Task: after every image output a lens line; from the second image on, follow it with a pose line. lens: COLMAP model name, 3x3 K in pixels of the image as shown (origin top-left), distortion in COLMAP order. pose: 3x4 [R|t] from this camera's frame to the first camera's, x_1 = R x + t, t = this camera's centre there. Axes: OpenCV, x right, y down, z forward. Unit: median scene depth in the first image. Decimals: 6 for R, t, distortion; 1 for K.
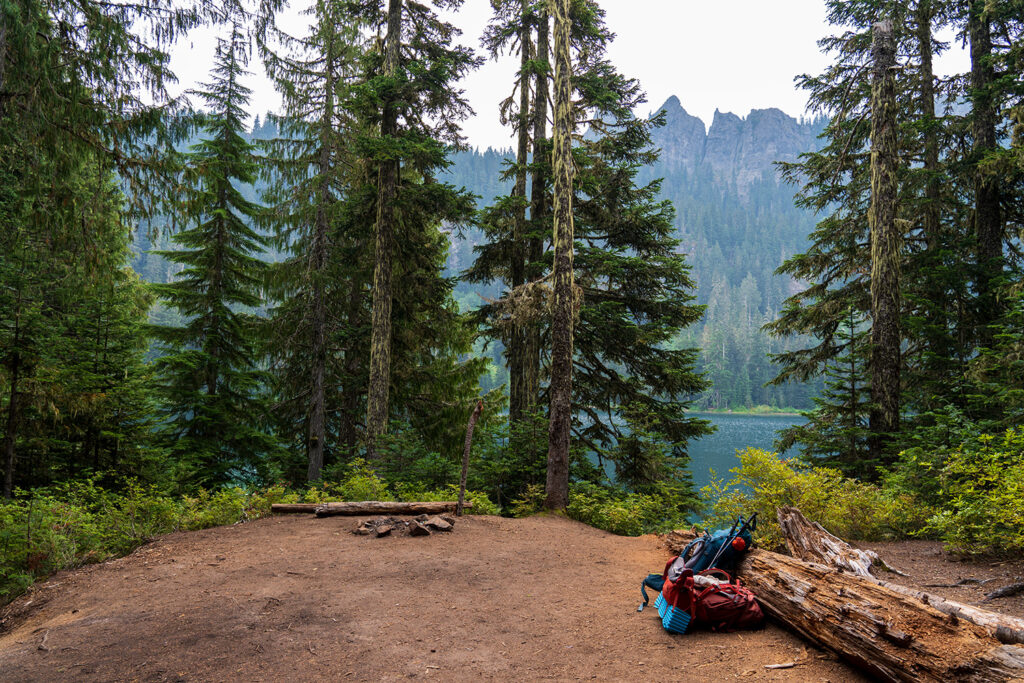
lens RADIAL K [[709.4, 0, 512.0], [0, 709.4, 341.5], [0, 0, 1]] dist [0.002568, 0.002669]
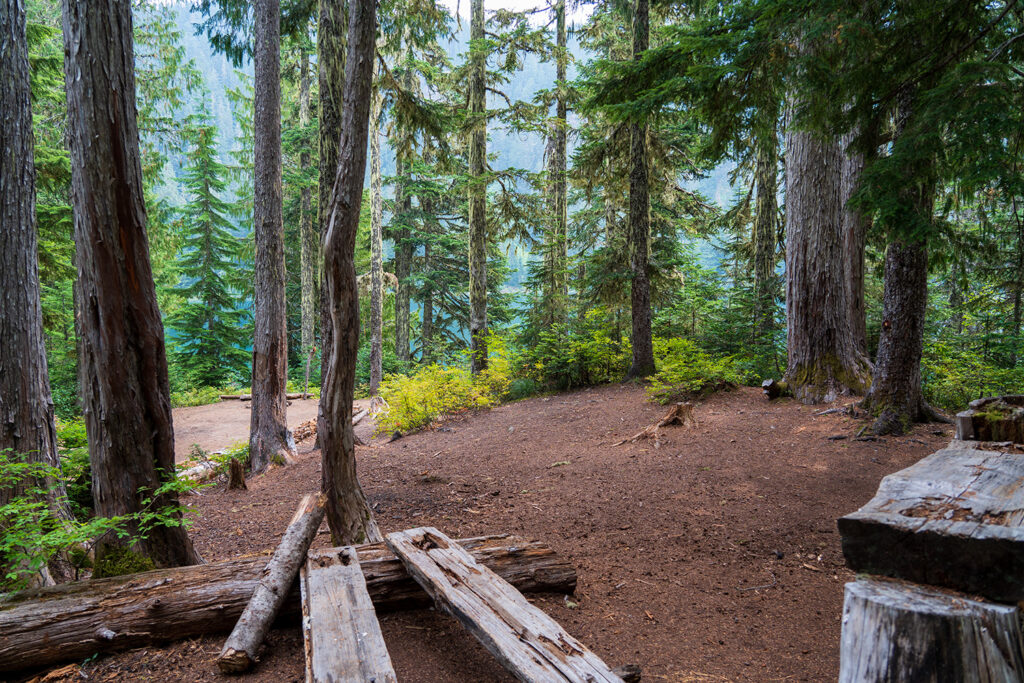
lens RADIAL K [[709.4, 0, 512.0], [0, 709.4, 341.5], [0, 0, 1]] dist [0.002568, 0.002669]
pose [[0.997771, -0.014997, -0.065024, 0.391348], [0.025463, 0.986257, 0.163245, -0.149977], [0.061682, -0.164537, 0.984440, -0.598070]]
